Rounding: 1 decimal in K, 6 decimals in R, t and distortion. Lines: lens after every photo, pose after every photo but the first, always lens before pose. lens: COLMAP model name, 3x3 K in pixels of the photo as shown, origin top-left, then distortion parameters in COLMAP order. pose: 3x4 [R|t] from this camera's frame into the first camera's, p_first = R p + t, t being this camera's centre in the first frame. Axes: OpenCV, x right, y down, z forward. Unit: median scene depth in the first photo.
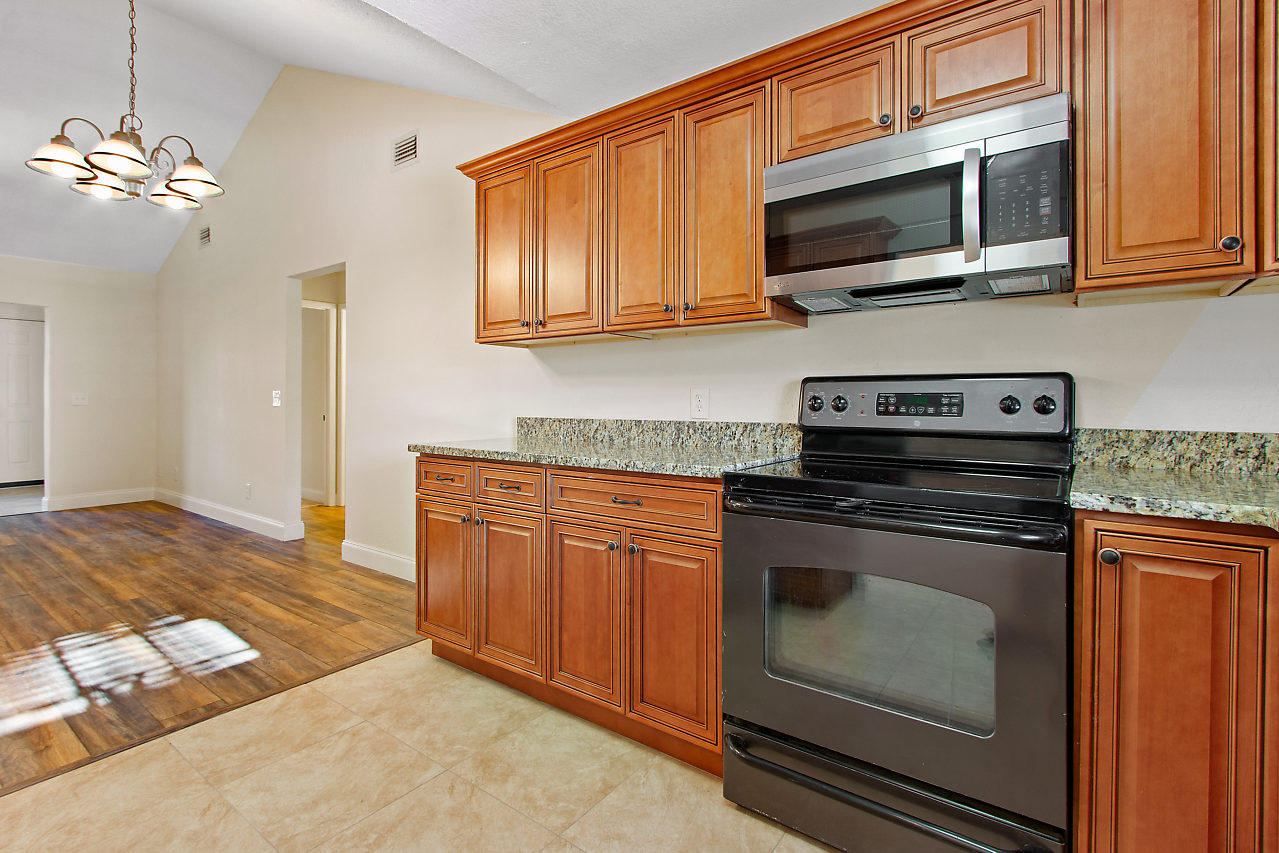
lens RADIAL K [[596.4, 0, 606.2], [0, 596.4, 407.2], [0, 0, 1]] dist [-0.000753, -0.000677]
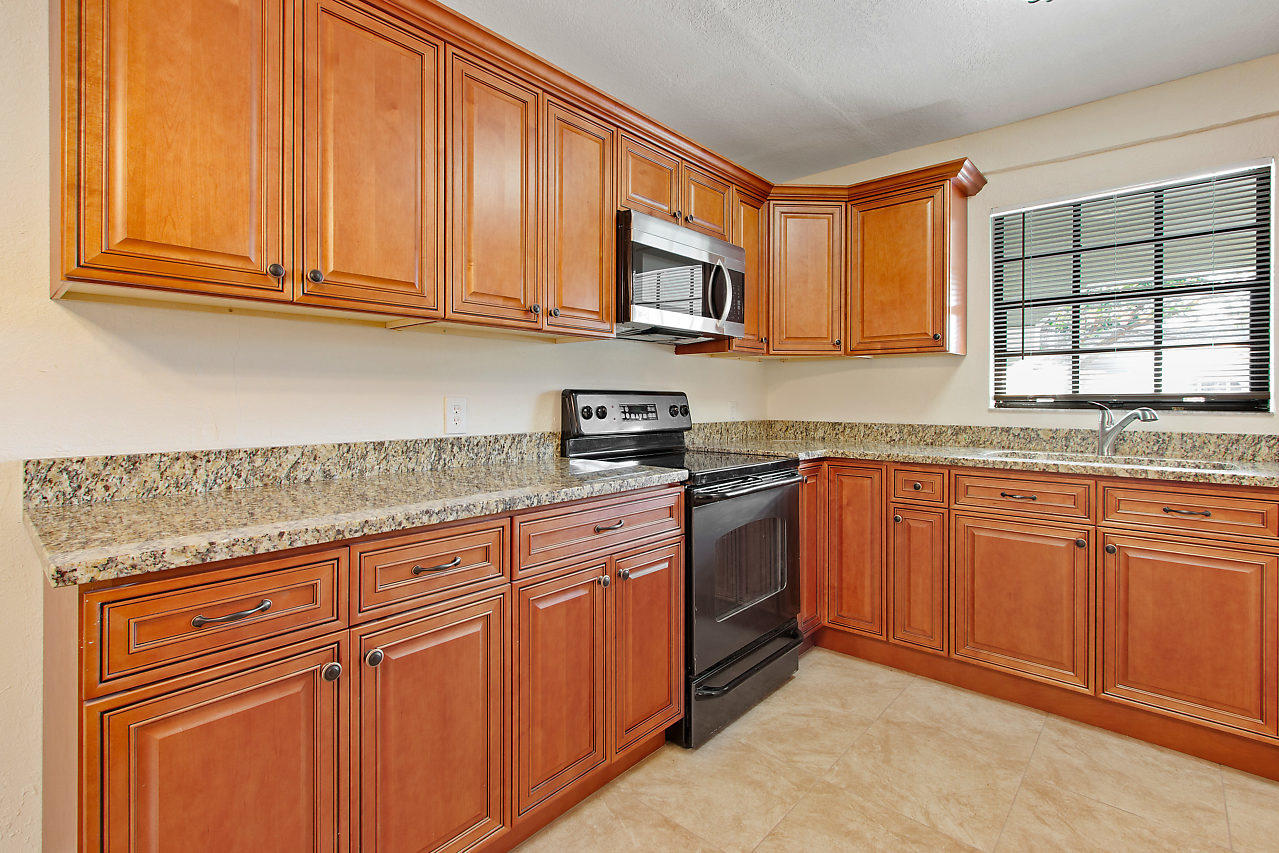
lens RADIAL K [[601.6, 0, 641.7], [0, 601.6, 400.7], [0, 0, 1]] dist [0.003720, -0.001828]
pose [[0.057955, -0.004502, 0.998309, -0.690557], [0.009058, 0.999951, 0.003983, -0.028848], [-0.998278, 0.008812, 0.057993, 0.707199]]
